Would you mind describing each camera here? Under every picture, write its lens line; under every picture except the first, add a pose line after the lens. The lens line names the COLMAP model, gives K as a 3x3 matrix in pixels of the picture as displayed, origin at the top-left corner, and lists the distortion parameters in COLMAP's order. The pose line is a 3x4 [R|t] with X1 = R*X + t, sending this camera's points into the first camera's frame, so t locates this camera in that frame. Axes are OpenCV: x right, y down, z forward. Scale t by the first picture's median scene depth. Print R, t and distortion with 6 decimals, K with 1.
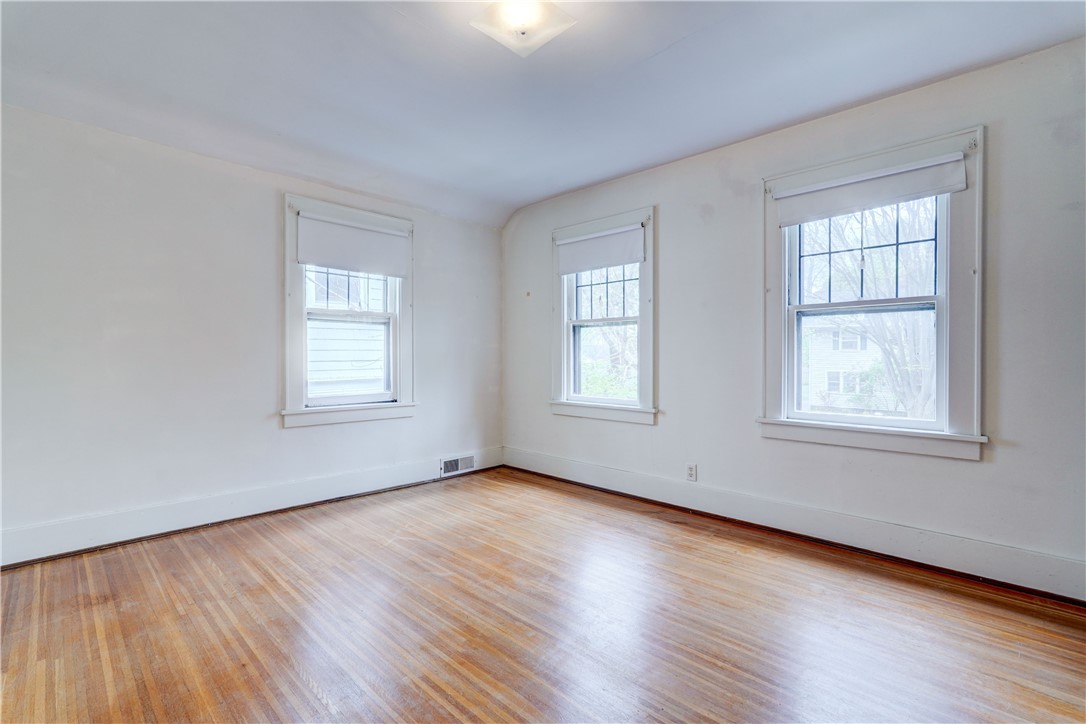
lens RADIAL K [[488.2, 0, 531.8], [0, 488.2, 361.7], [0, 0, 1]] dist [-0.017598, 0.006742]
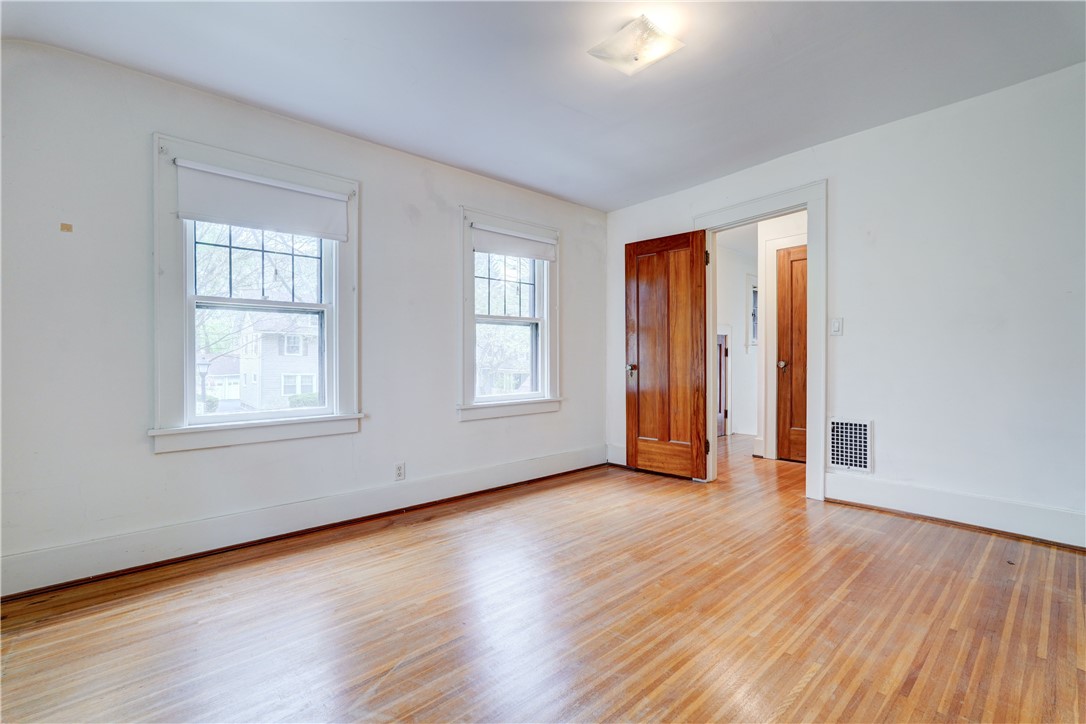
lens RADIAL K [[488.2, 0, 553.5], [0, 488.2, 367.4], [0, 0, 1]] dist [-0.017598, 0.006742]
pose [[0.035528, -0.019500, 0.999178, -0.719077], [0.013055, 0.999733, 0.019047, 0.001638], [-0.999283, 0.012368, 0.035773, 0.729509]]
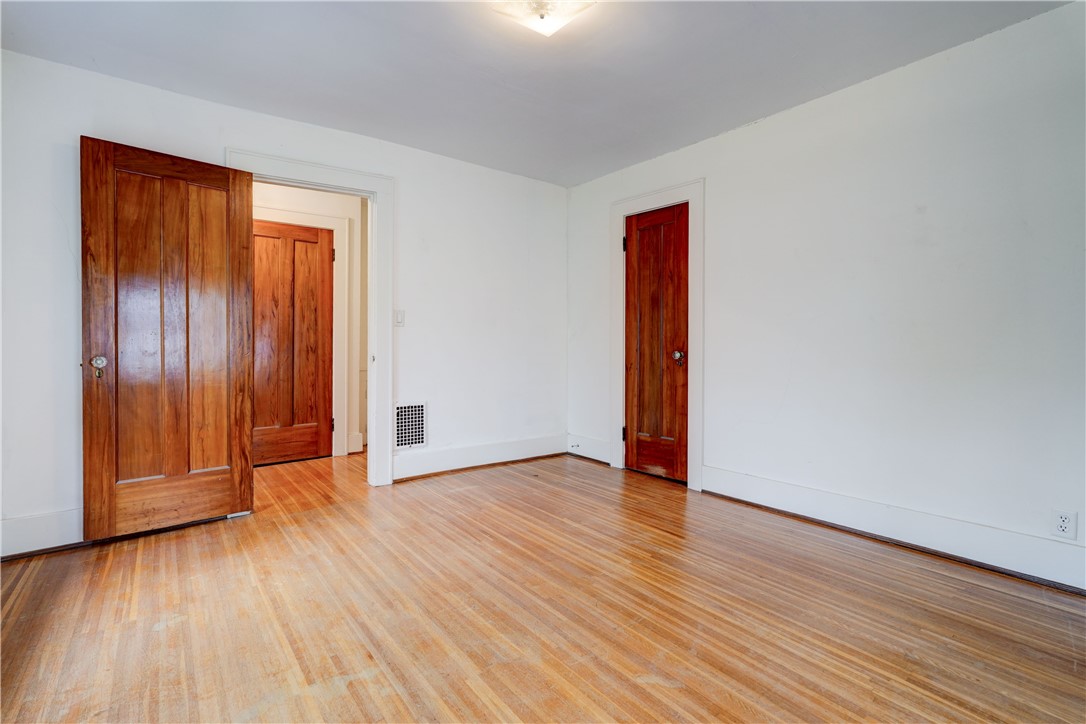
lens RADIAL K [[488.2, 0, 547.3], [0, 488.2, 357.5], [0, 0, 1]] dist [-0.017598, 0.006742]
pose [[-0.993815, -0.004389, 0.110961, -0.090378], [-0.001655, 0.999693, 0.024722, 0.004225], [-0.111036, 0.024385, -0.993517, 1.267095]]
